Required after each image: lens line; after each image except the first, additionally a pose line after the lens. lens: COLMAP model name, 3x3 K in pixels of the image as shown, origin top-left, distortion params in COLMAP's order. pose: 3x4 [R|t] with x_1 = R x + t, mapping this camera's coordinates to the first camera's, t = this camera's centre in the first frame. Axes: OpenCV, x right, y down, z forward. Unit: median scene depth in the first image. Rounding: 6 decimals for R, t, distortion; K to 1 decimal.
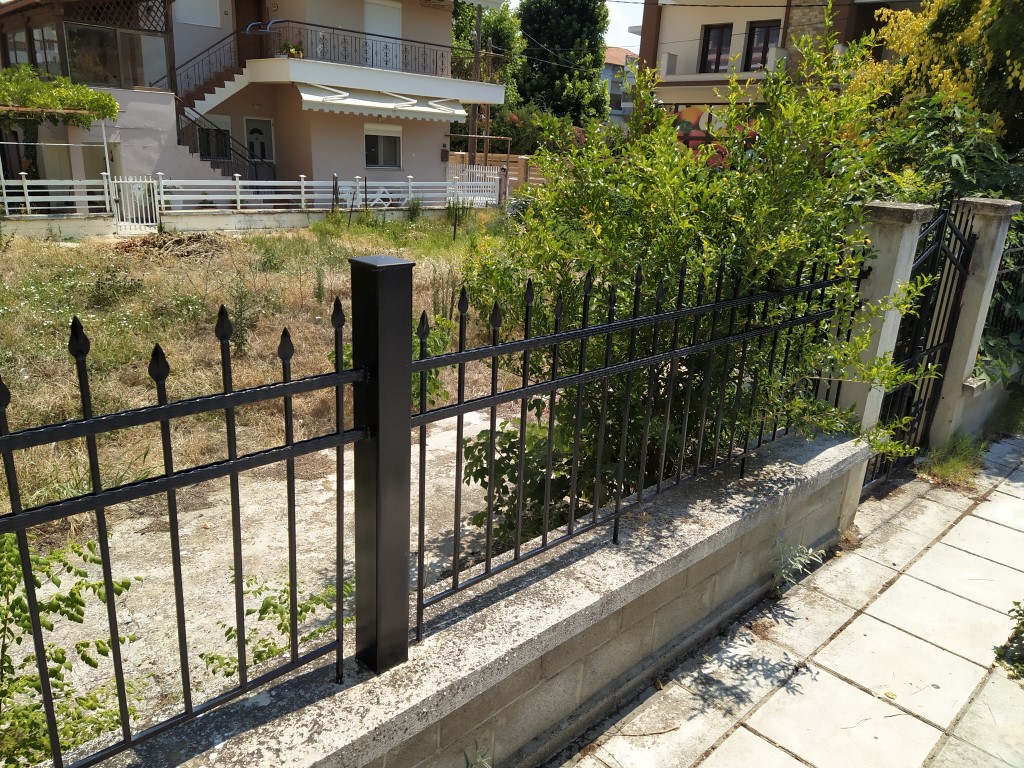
lens RADIAL K [[757.3, 0, 511.9], [0, 757.3, 385.4], [0, 0, 1]] dist [-0.002008, -0.002669]
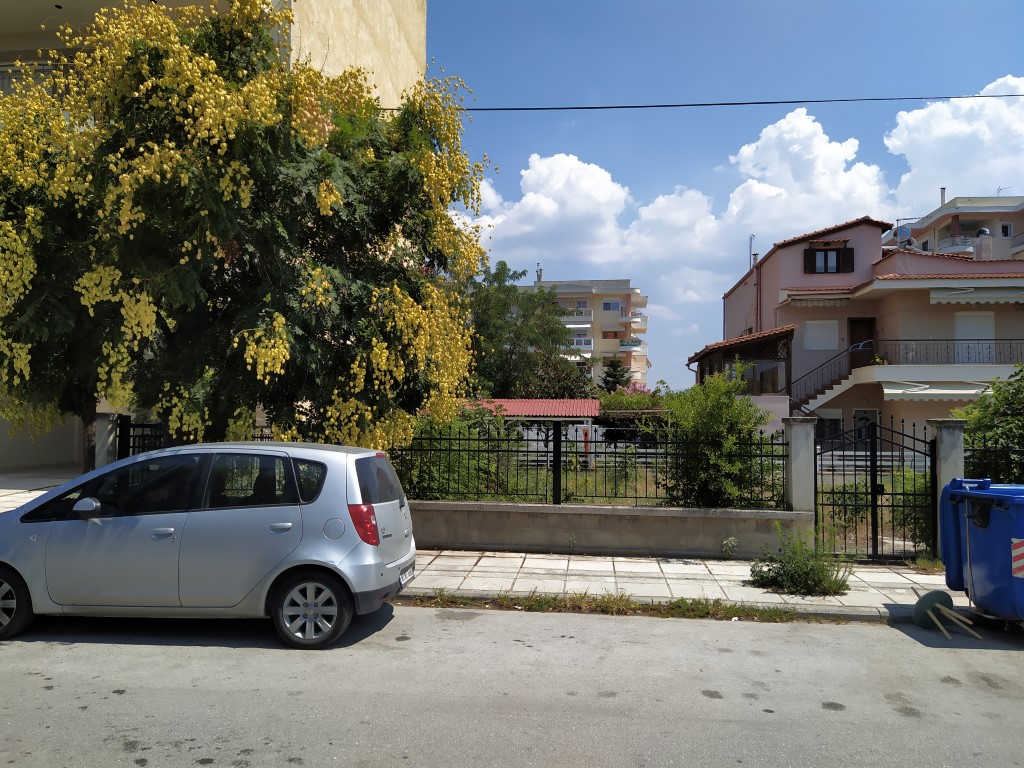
lens RADIAL K [[757.3, 0, 511.4], [0, 757.3, 385.4], [0, 0, 1]] dist [-0.002008, -0.002669]
pose [[0.644765, -0.092844, -0.758721, 0.294623], [-0.200097, 0.937482, -0.284762, 0.111675], [0.737726, 0.335423, 0.585878, -0.249067]]
